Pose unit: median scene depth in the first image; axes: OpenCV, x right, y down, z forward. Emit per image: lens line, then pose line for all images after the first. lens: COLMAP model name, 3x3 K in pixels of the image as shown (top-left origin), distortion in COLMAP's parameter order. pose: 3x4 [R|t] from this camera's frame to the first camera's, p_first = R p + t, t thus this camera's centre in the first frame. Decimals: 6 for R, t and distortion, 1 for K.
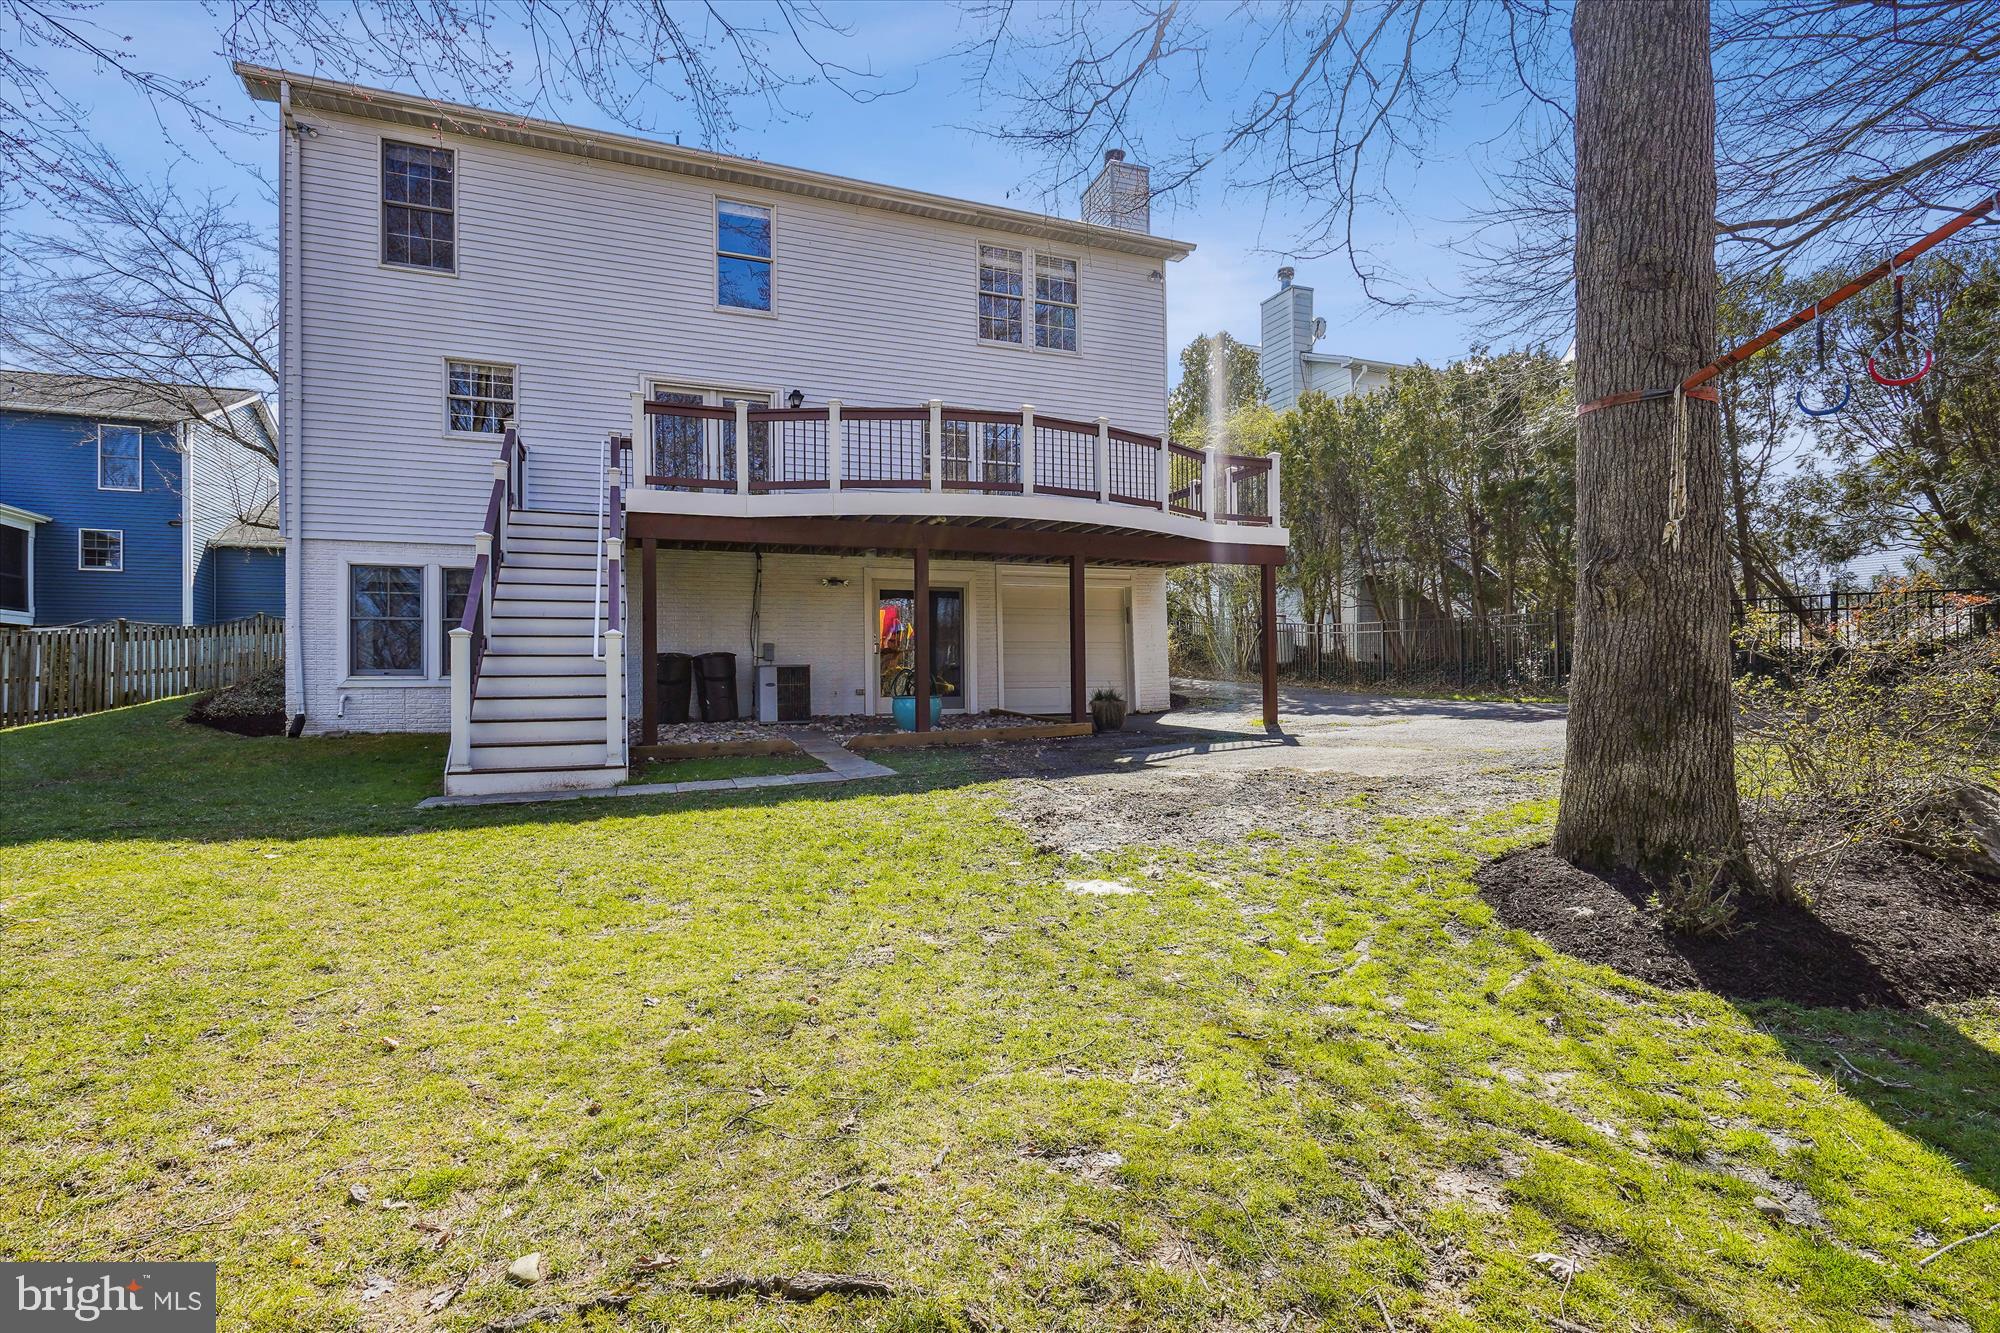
lens RADIAL K [[933.1, 0, 1000.4], [0, 933.1, 662.7], [0, 0, 1]] dist [-0.003122, 0.000719]
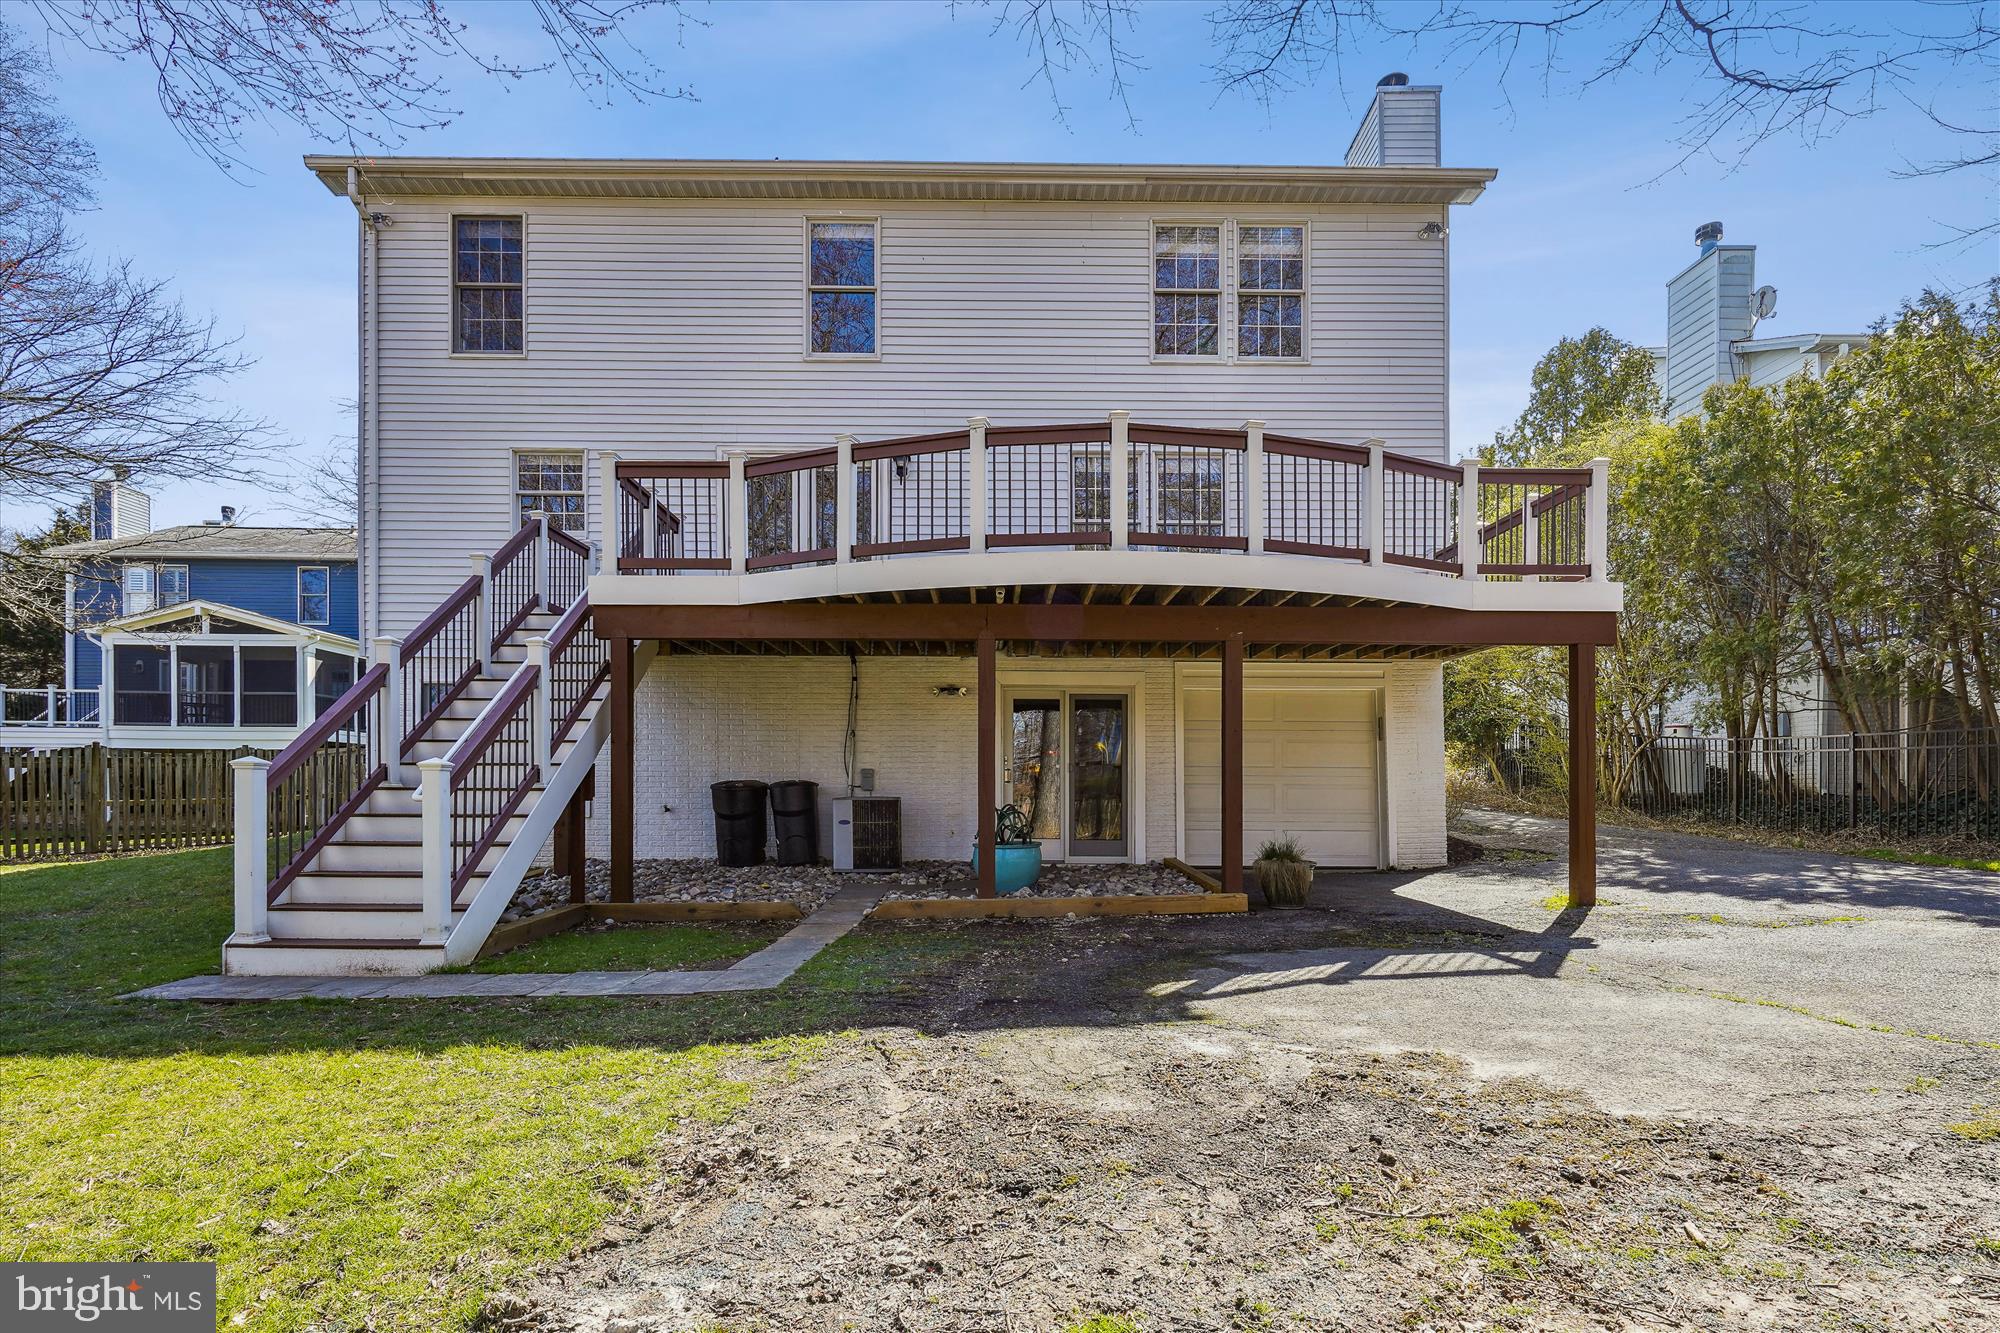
lens RADIAL K [[933.1, 0, 1036.7], [0, 933.1, 787.1], [0, 0, 1]] dist [-0.003122, 0.000719]
pose [[0.930532, 0.013075, -0.365976, 0.173470], [-0.008875, 0.999874, 0.013158, -0.016114], [0.366102, -0.008995, 0.930531, 0.292934]]
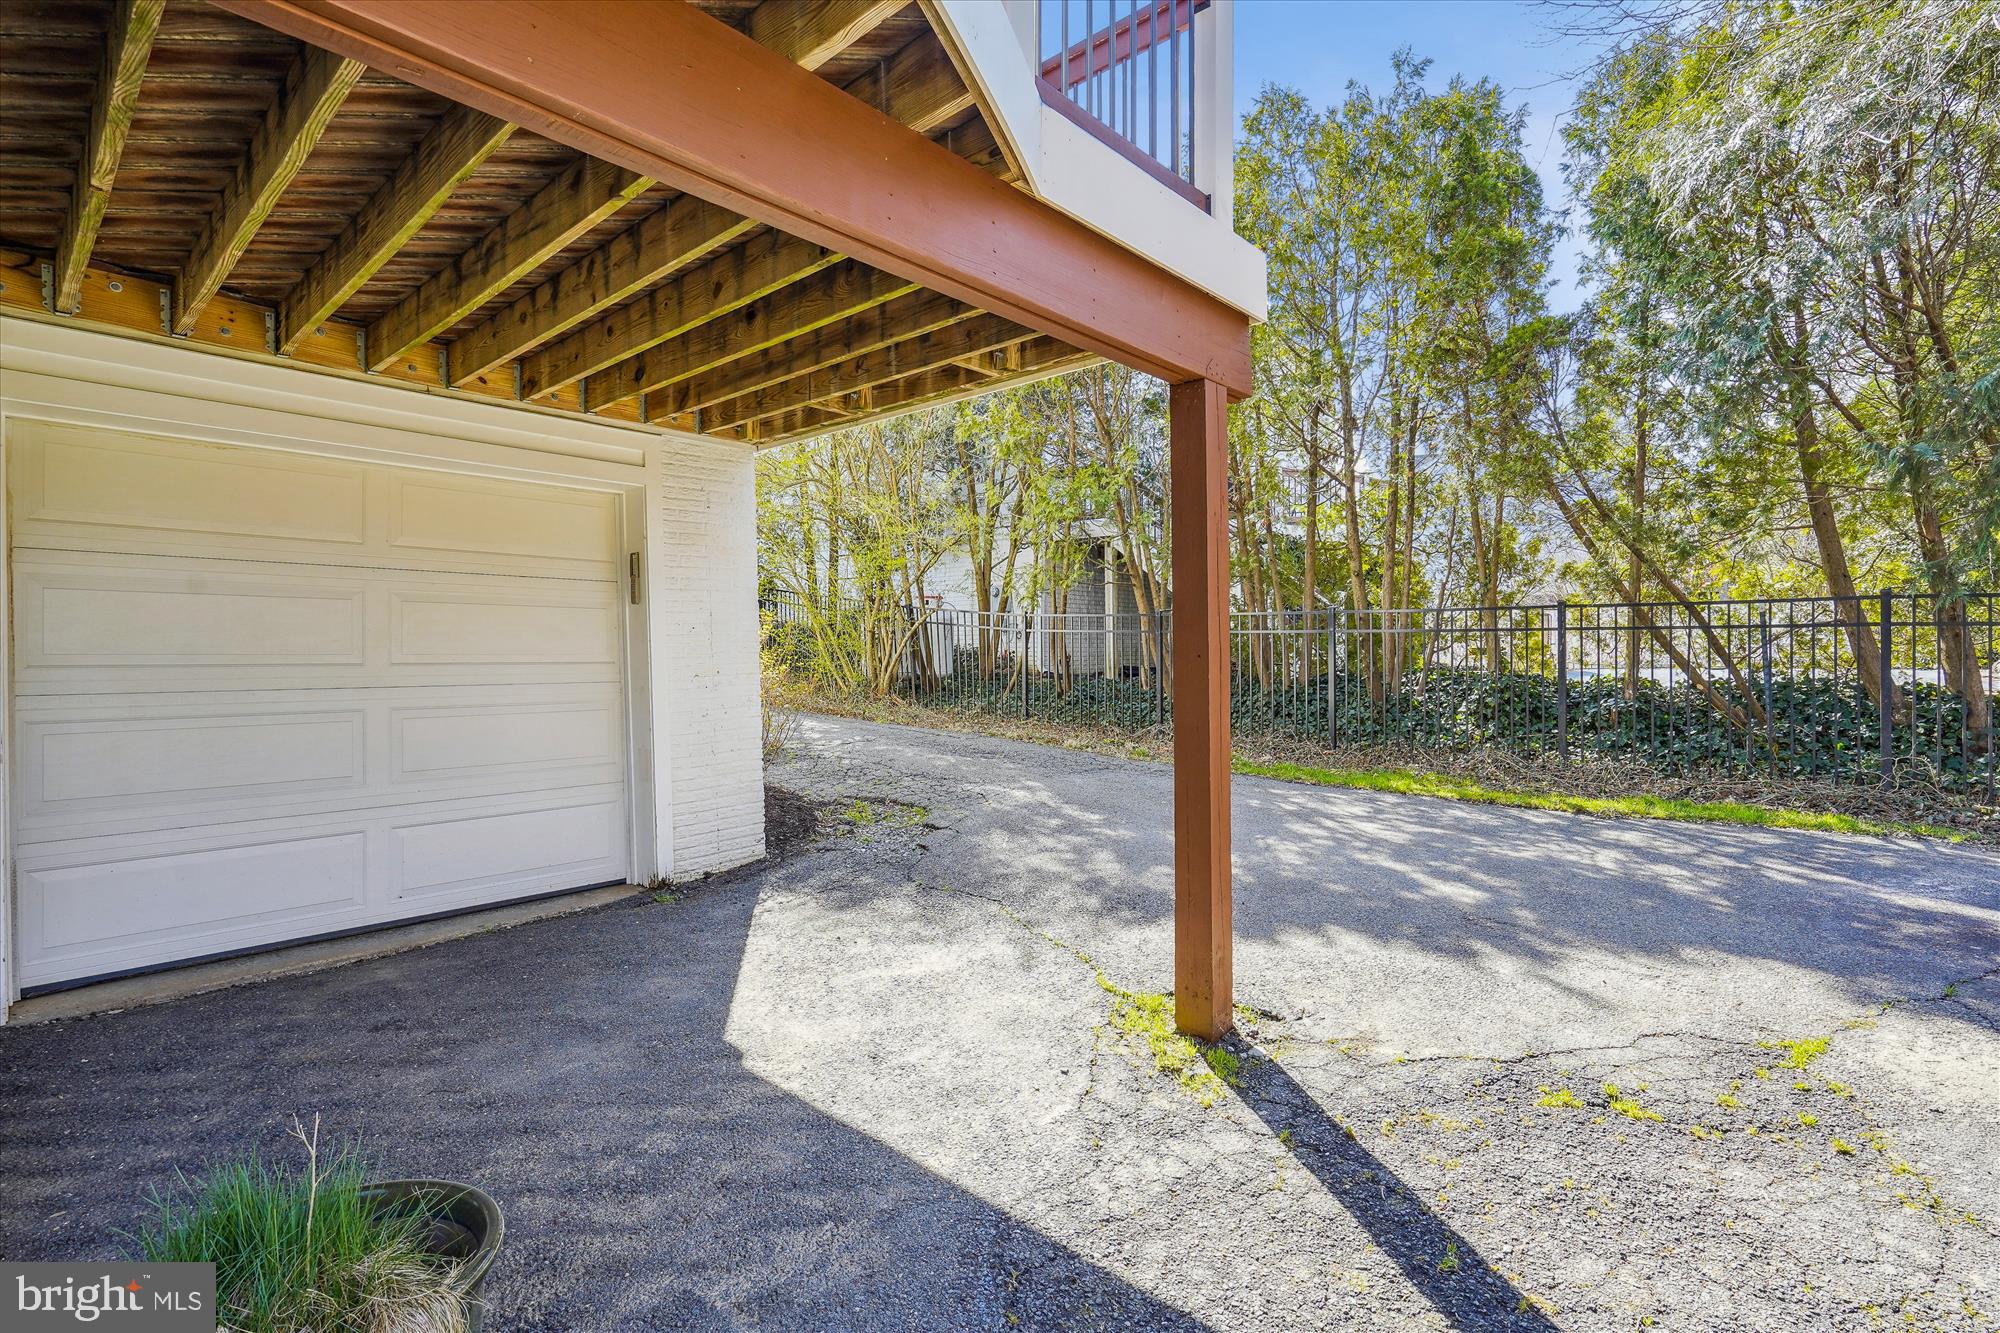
lens RADIAL K [[933.1, 0, 1015.9], [0, 933.1, 658.9], [0, 0, 1]] dist [-0.003122, 0.000719]
pose [[0.892686, 0.004834, 0.450653, 0.123842], [-0.011078, 0.999876, 0.011219, -0.031608], [-0.450543, -0.015007, 0.892629, 0.743604]]
